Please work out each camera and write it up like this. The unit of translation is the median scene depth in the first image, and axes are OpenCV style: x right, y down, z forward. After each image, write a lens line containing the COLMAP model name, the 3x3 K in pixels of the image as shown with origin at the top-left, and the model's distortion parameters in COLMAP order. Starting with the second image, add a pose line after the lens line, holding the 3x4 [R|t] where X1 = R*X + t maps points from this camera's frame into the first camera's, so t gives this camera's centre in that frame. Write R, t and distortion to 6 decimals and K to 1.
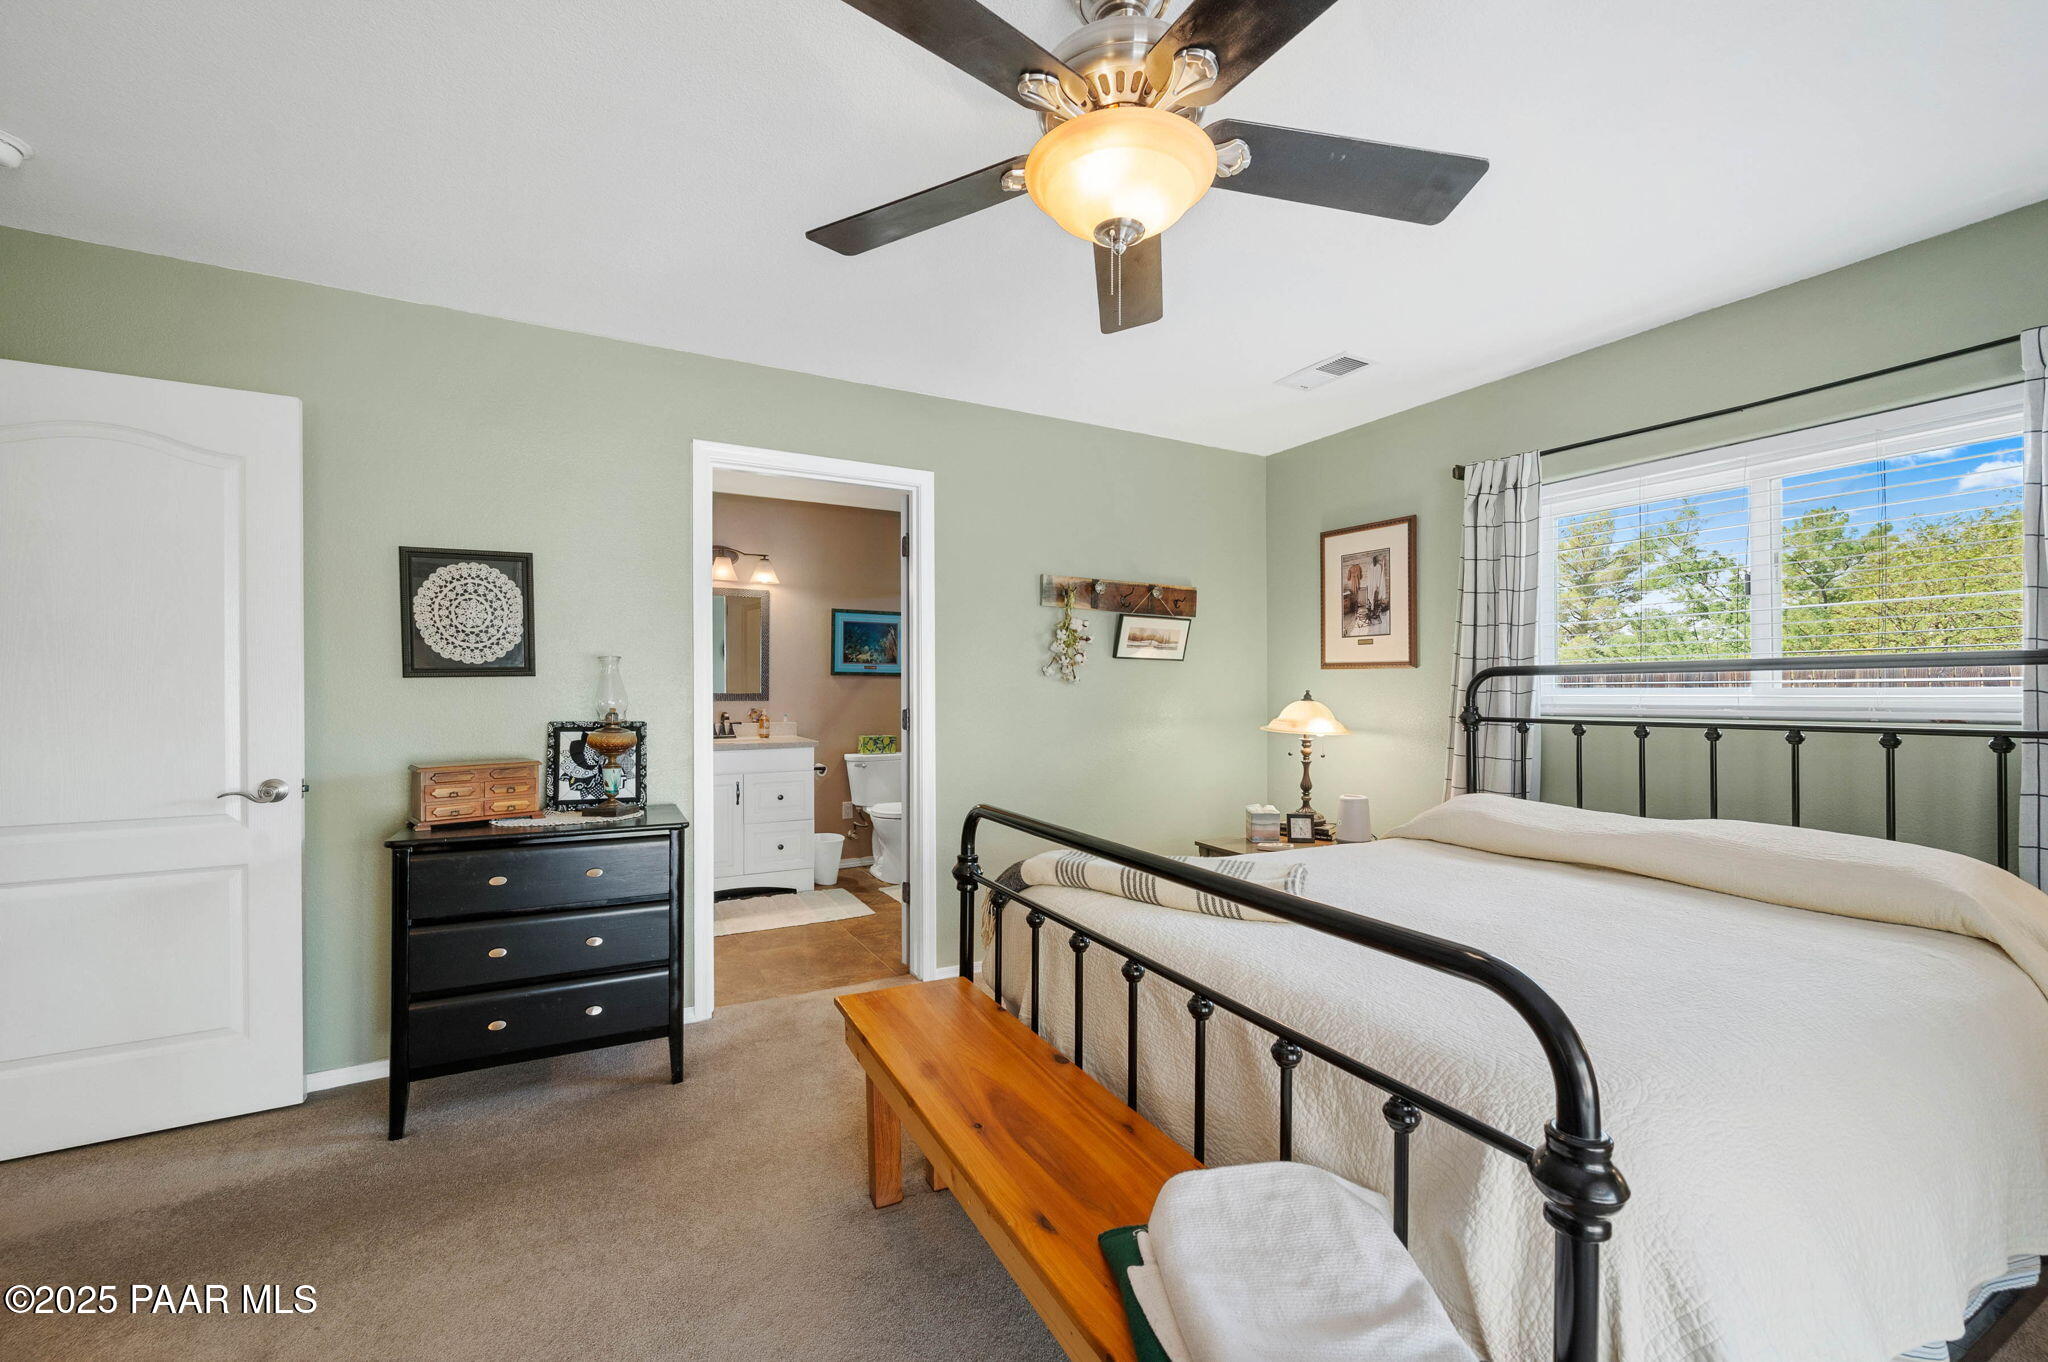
lens RADIAL K [[821.8, 0, 1024.0], [0, 821.8, 681.0], [0, 0, 1]] dist [0.000653, 0.000035]
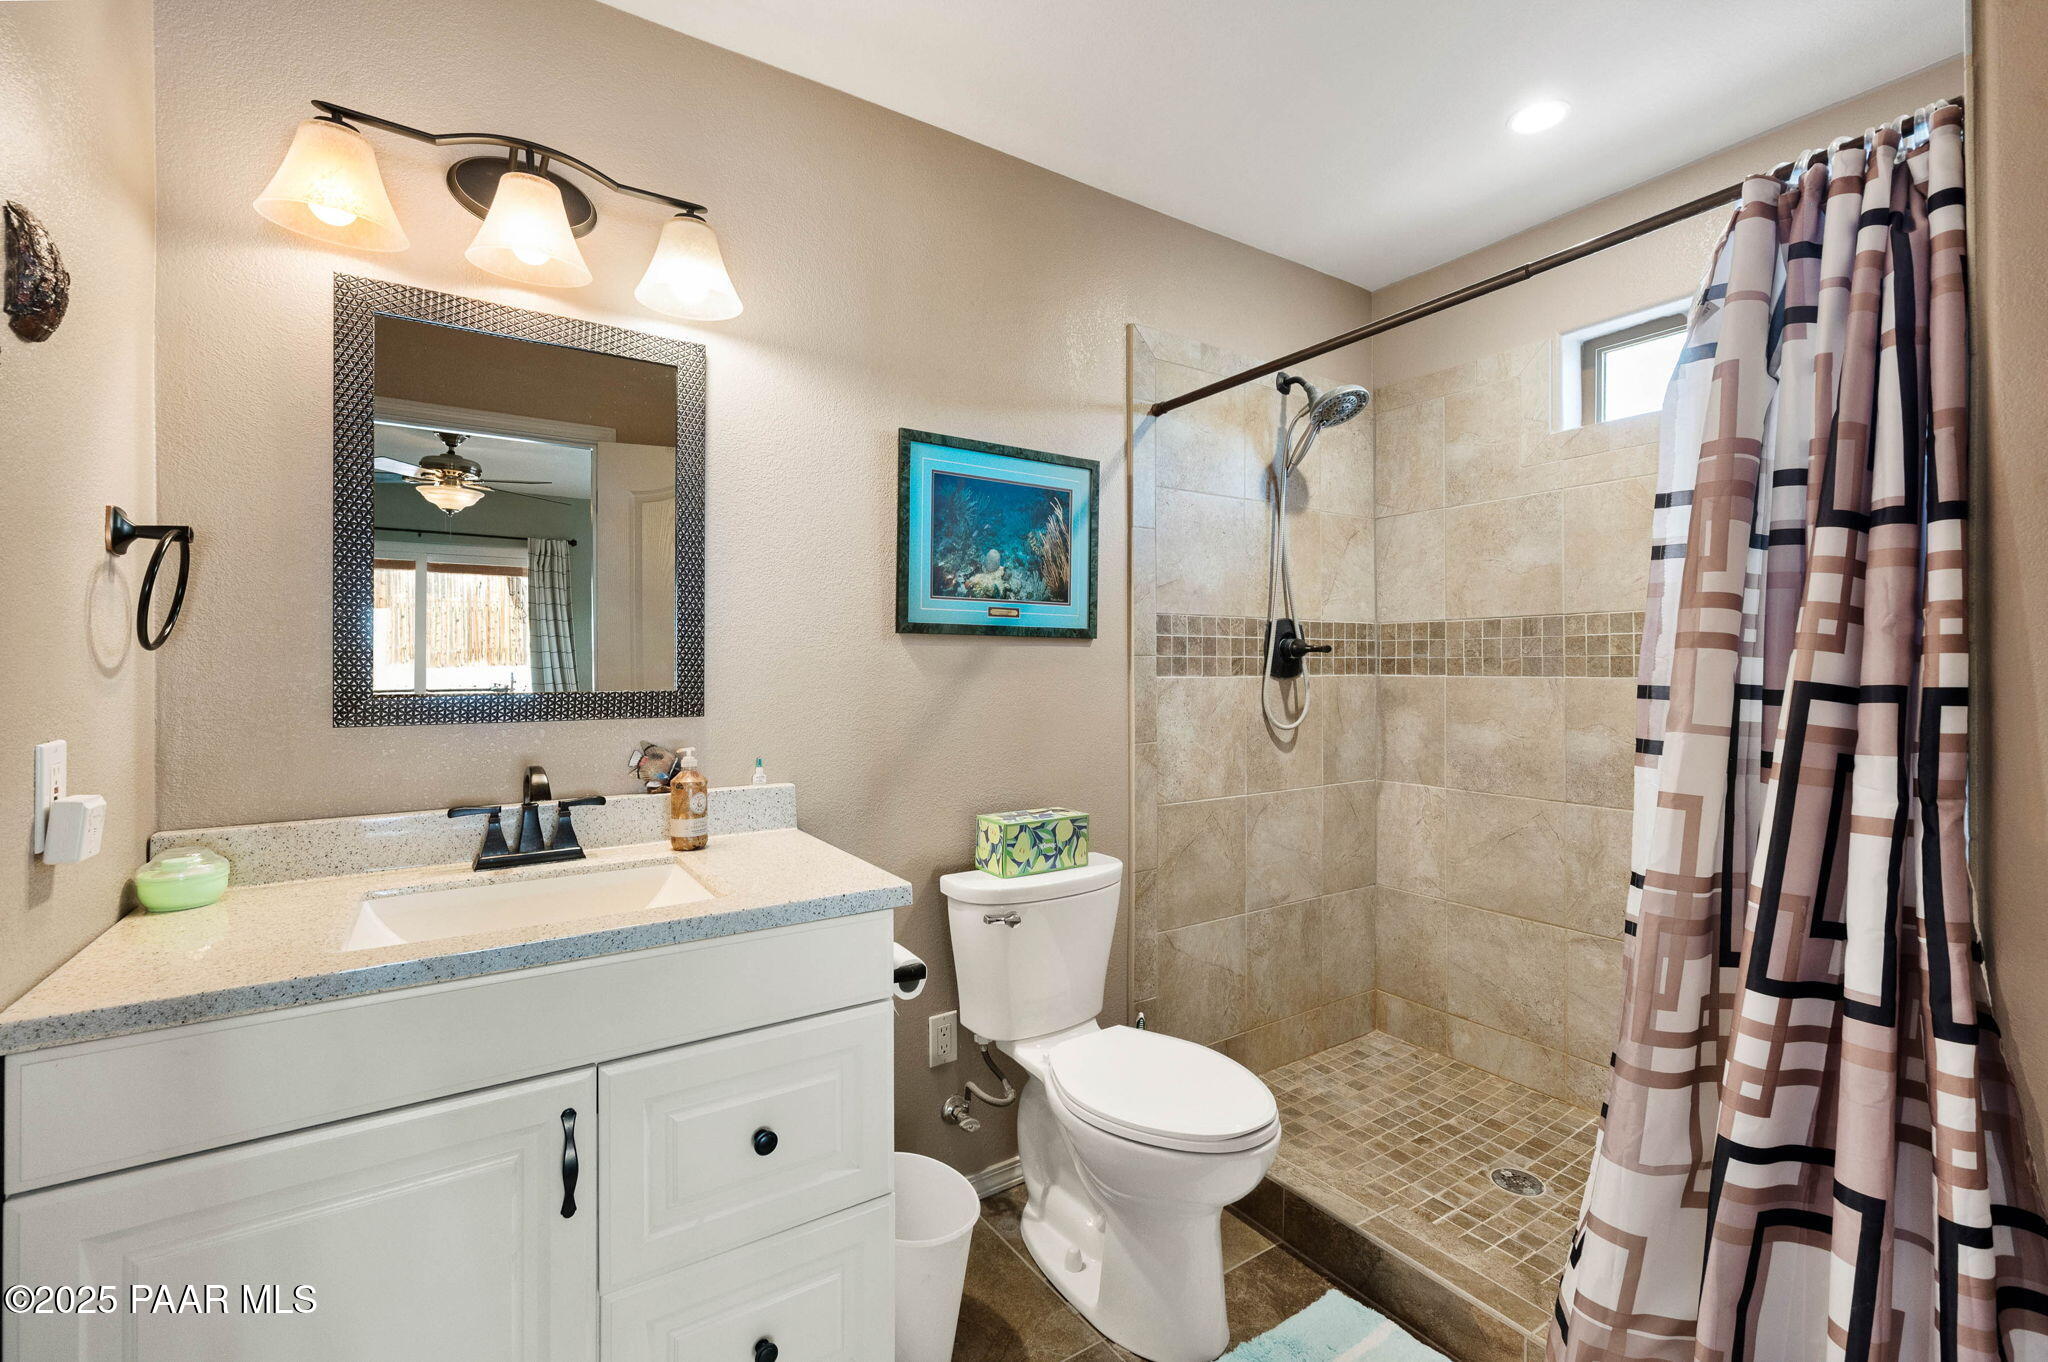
lens RADIAL K [[844.9, 0, 1024.6], [0, 844.9, 661.9], [0, 0, 1]] dist [-0.000552, -0.000123]
pose [[0.996198, 0.002264, 0.087084, -0.213851], [-0.003224, 0.999936, 0.010883, 0.000548], [-0.087053, -0.011122, 0.996142, 0.662143]]
